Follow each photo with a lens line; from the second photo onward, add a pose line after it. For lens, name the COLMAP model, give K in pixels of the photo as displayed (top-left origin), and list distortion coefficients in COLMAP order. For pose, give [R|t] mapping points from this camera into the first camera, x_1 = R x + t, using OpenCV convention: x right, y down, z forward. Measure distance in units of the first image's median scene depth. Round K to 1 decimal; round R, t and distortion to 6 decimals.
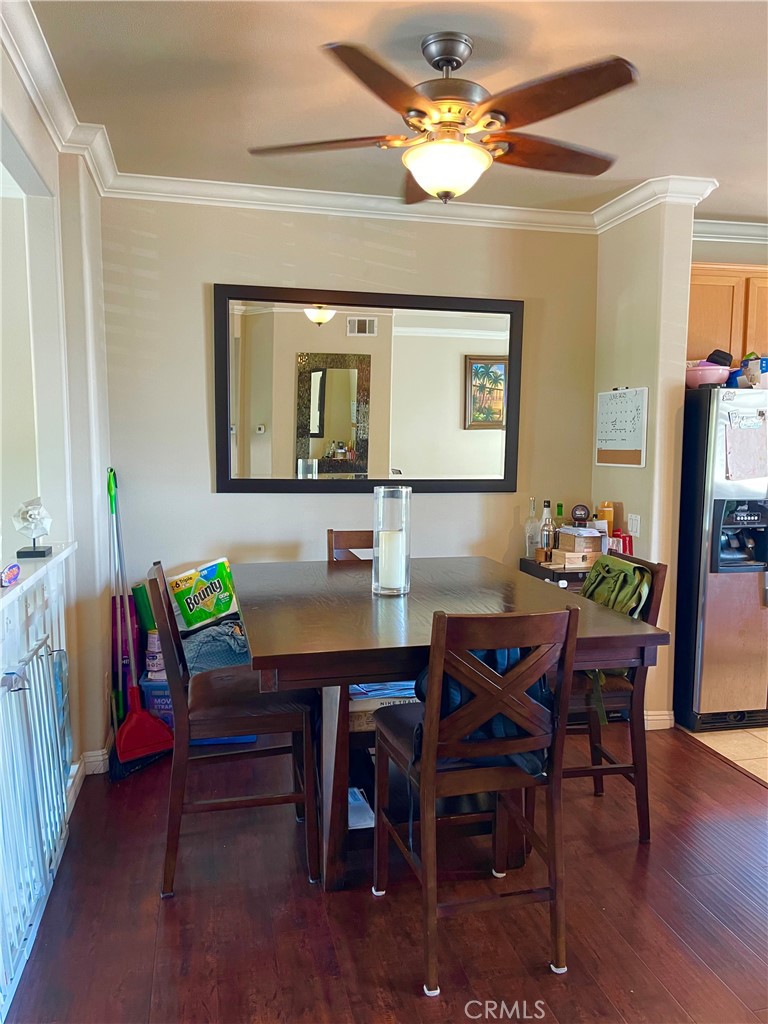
lens RADIAL K [[773.1, 0, 390.1], [0, 773.1, 519.9], [0, 0, 1]] dist [0.052113, -0.053420]
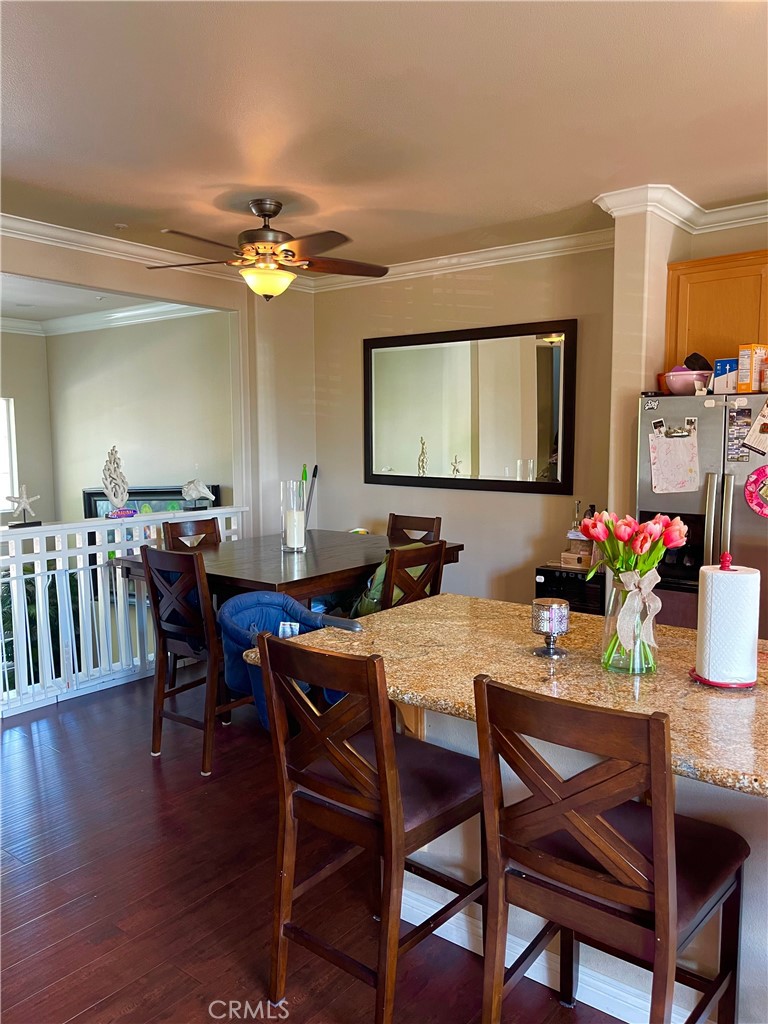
lens RADIAL K [[773.1, 0, 385.3], [0, 773.1, 517.0], [0, 0, 1]] dist [0.052113, -0.053420]
pose [[0.623669, 0.076122, -0.777973, 0.946661], [-0.073875, 0.996532, 0.038285, -0.031454], [0.778190, 0.033596, 0.627130, 0.135627]]
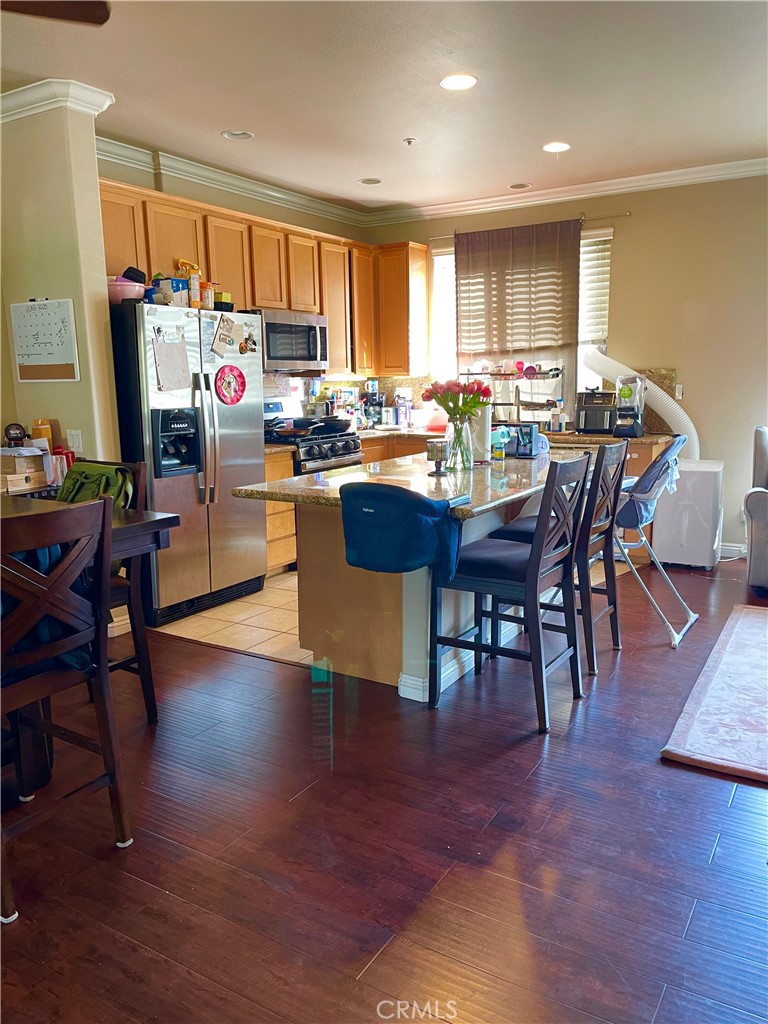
lens RADIAL K [[773.1, 0, 392.9], [0, 773.1, 520.8], [0, 0, 1]] dist [0.052113, -0.053420]
pose [[0.698518, -0.143605, 0.701035, -0.120903], [0.090113, 0.989511, 0.112908, 0.033642], [-0.709896, -0.015695, 0.704131, 0.005211]]
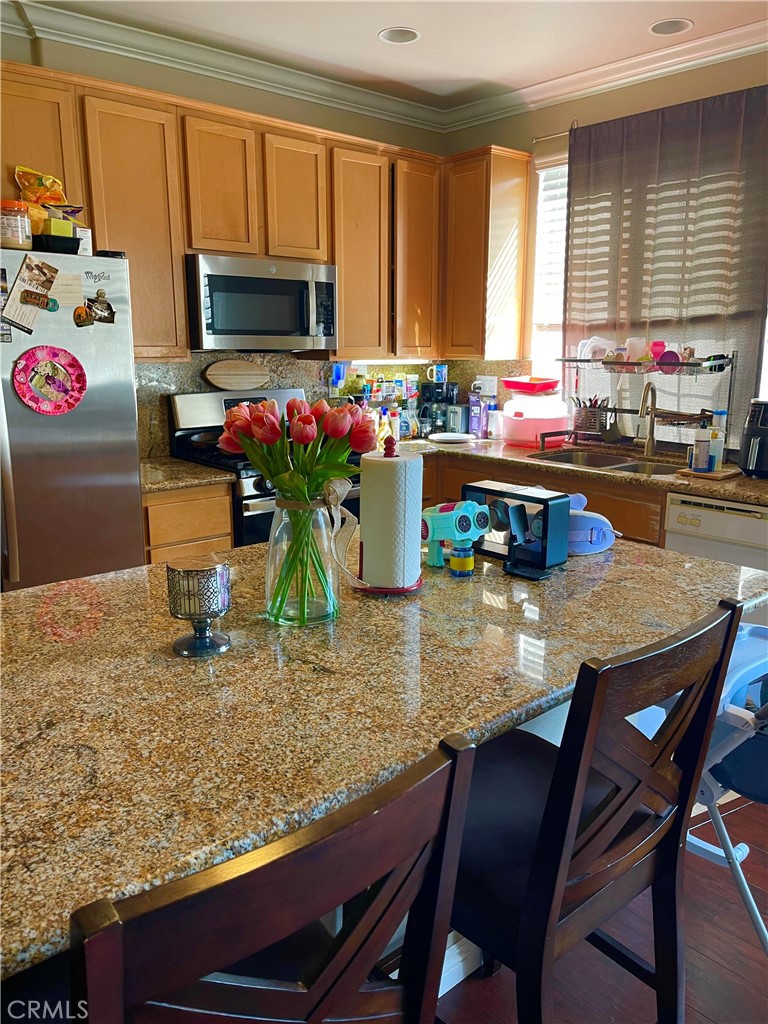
lens RADIAL K [[773.1, 0, 385.8], [0, 773.1, 513.7], [0, 0, 1]] dist [0.052113, -0.053420]
pose [[0.881201, -0.101482, 0.461721, 0.481910], [0.047189, 0.990692, 0.127684, -0.016365], [-0.470380, -0.090727, 0.877788, 0.259512]]
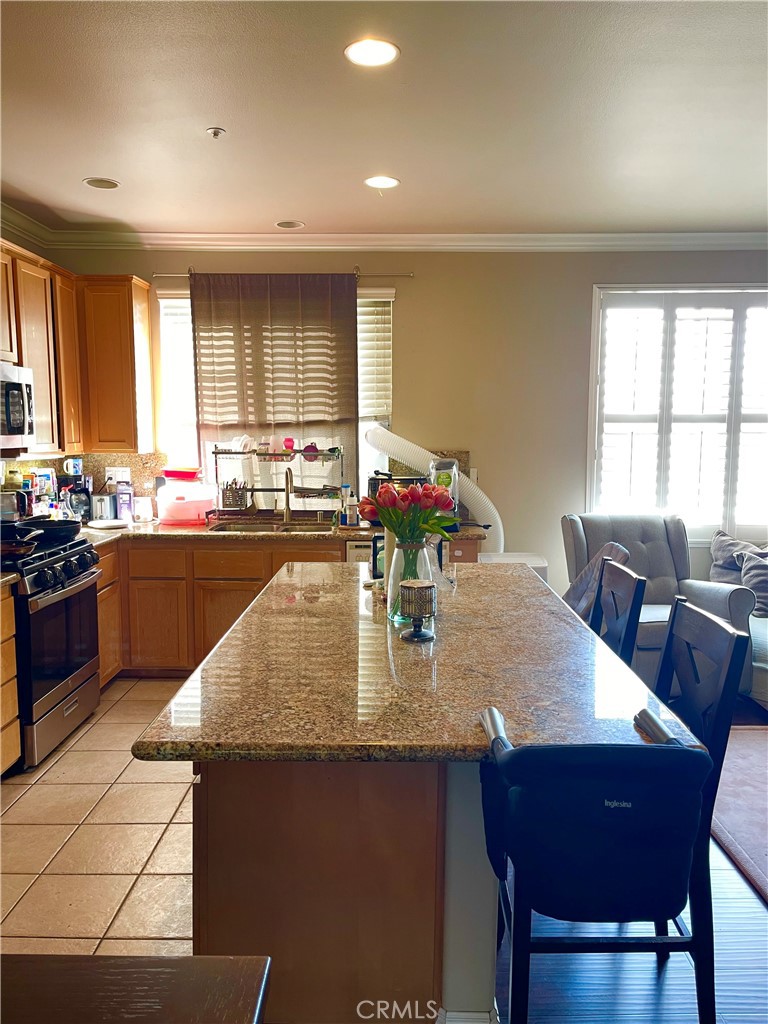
lens RADIAL K [[773.1, 0, 387.8], [0, 773.1, 520.3], [0, 0, 1]] dist [0.052113, -0.053420]
pose [[0.233030, -0.114809, 0.965669, 0.011645], [0.098259, 0.990704, 0.094074, -0.056267], [-0.967493, 0.072963, 0.242145, 0.488450]]
